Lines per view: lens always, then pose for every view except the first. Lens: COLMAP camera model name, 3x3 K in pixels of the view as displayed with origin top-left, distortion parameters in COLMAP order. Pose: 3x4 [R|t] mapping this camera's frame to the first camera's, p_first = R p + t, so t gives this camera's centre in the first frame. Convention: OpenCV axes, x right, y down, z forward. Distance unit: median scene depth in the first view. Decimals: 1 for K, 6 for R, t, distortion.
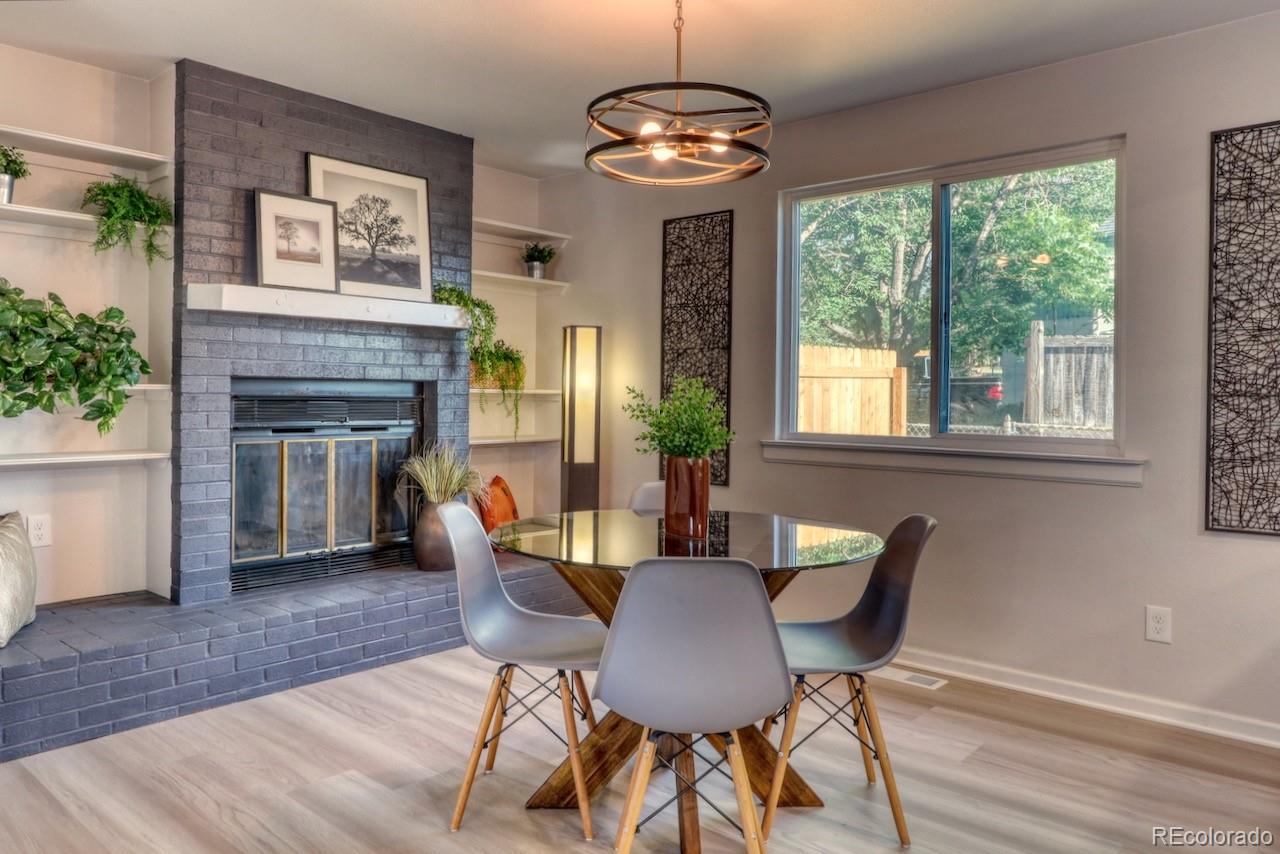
lens RADIAL K [[888.6, 0, 636.1], [0, 888.6, 395.0], [0, 0, 1]] dist [-0.006929, 0.001188]
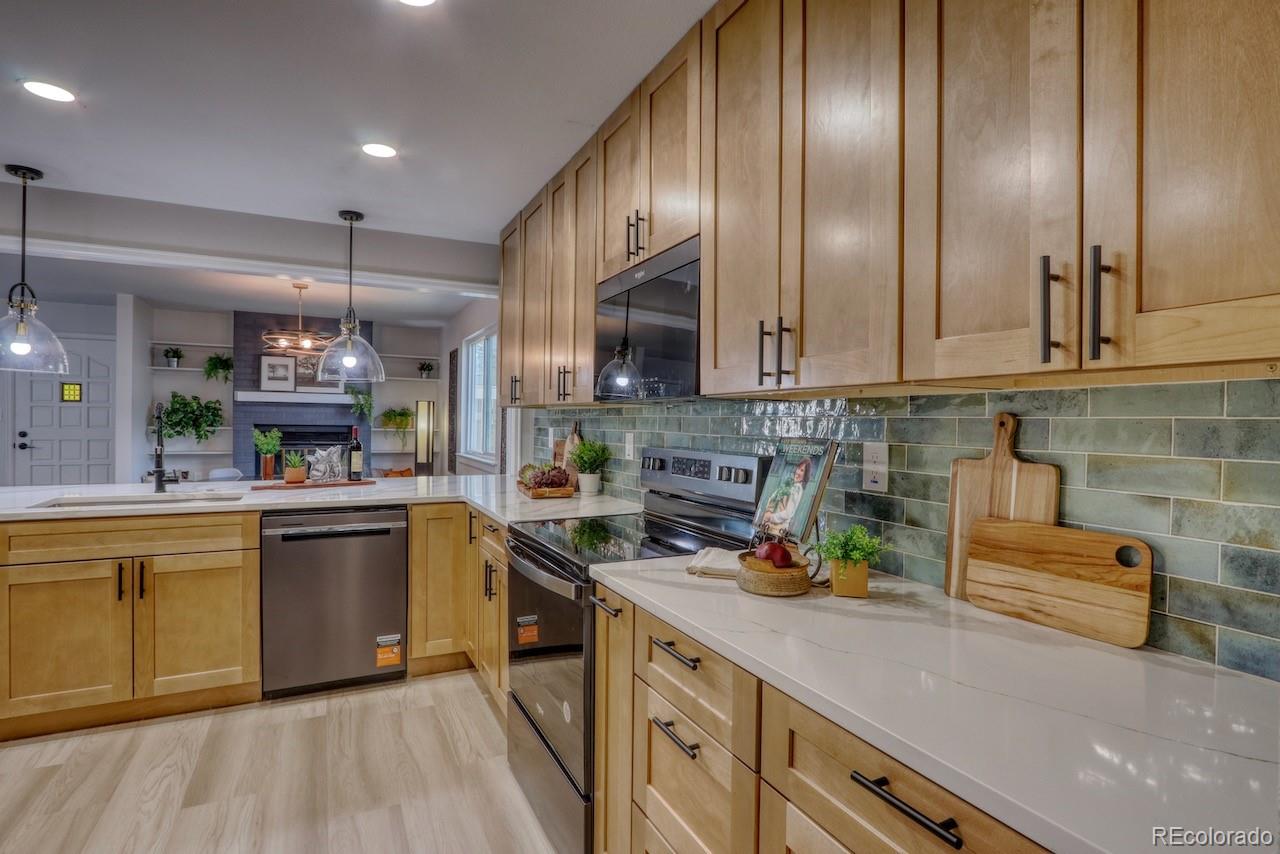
lens RADIAL K [[625.7, 0, 634.1], [0, 625.7, 430.2], [0, 0, 1]] dist [-0.016071, 0.000554]
pose [[0.926891, 0.009716, -0.375206, 1.243159], [-0.007746, 0.999947, 0.006758, -0.022847], [0.375252, -0.003357, 0.926917, -0.302123]]
